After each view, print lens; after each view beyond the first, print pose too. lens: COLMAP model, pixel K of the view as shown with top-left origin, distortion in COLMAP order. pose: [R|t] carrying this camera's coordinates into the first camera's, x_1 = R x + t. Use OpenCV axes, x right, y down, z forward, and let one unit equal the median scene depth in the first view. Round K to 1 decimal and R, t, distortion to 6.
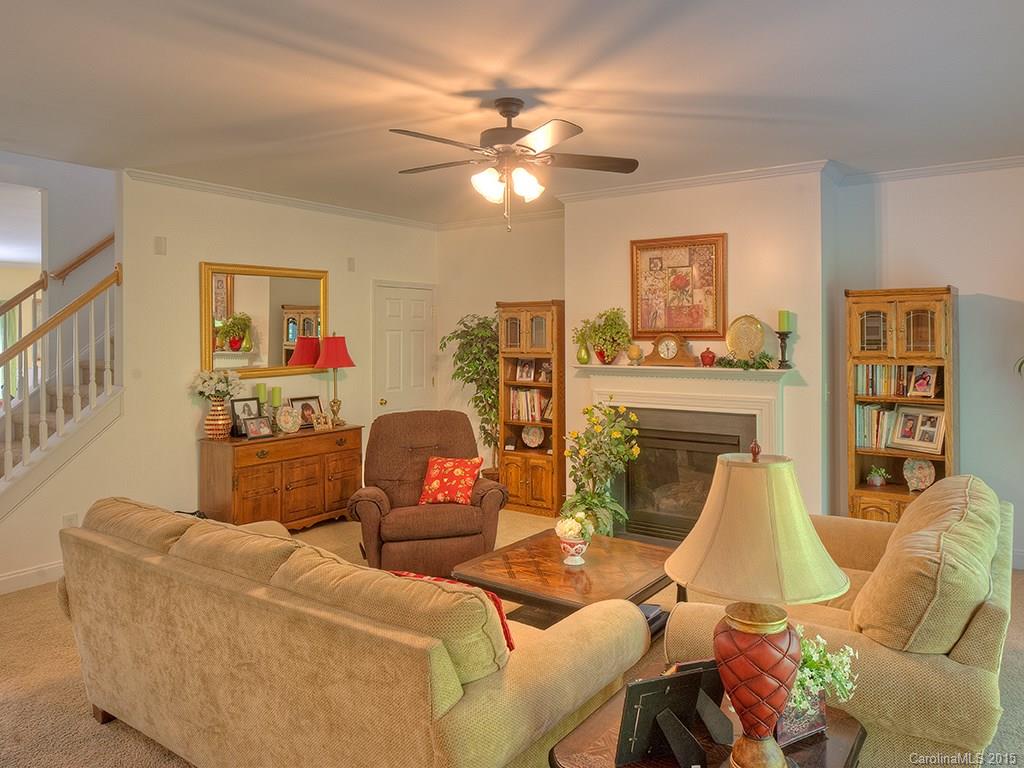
lens RADIAL K [[762.1, 0, 507.7], [0, 762.1, 343.6], [0, 0, 1]] dist [-0.005170, -0.004053]
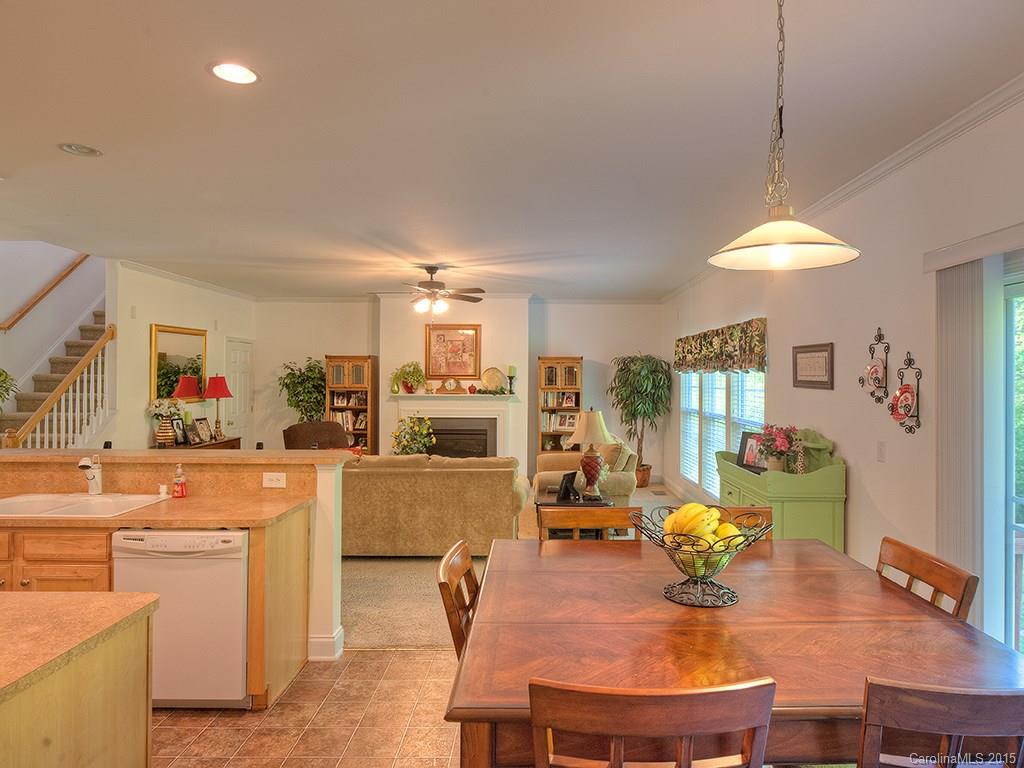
lens RADIAL K [[768.1, 0, 512.0], [0, 768.1, 384.0], [0, 0, 1]] dist [0.000914, -0.000280]
pose [[0.833744, 0.002637, 0.552145, -0.715728], [-0.001788, 0.999996, -0.002077, 0.009182], [-0.552149, 0.000745, 0.833745, -0.661871]]
